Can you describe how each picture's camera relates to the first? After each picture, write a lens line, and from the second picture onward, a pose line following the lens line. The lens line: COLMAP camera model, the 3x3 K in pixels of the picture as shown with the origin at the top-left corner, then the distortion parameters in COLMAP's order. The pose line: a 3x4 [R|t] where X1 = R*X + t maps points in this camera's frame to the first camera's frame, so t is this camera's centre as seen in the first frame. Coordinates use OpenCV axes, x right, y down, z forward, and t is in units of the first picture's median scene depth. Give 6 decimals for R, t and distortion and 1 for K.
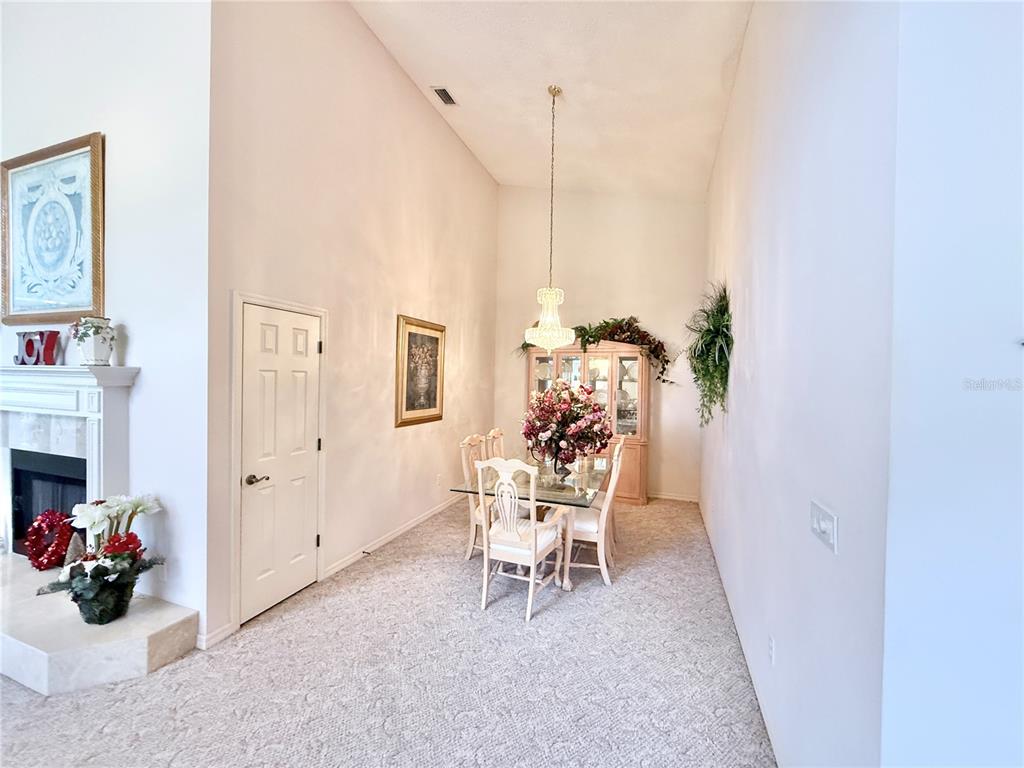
lens RADIAL K [[410.4, 0, 511.6], [0, 410.4, 384.8], [0, 0, 1]] dist [-0.002606, -0.000029]
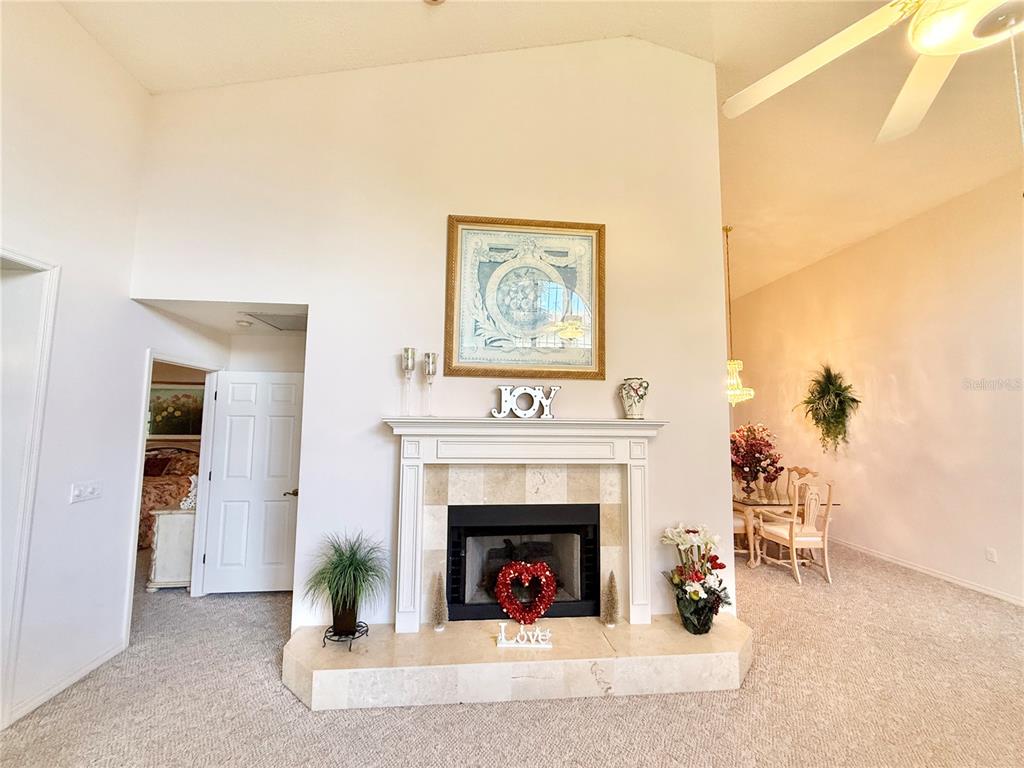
lens RADIAL K [[410.4, 0, 515.1], [0, 410.4, 384.3], [0, 0, 1]] dist [-0.002606, -0.000029]
pose [[0.905855, 0.026533, 0.422756, -1.820581], [0.012325, 0.995963, -0.088918, -0.045512], [-0.423409, 0.085757, 0.901871, 0.064997]]
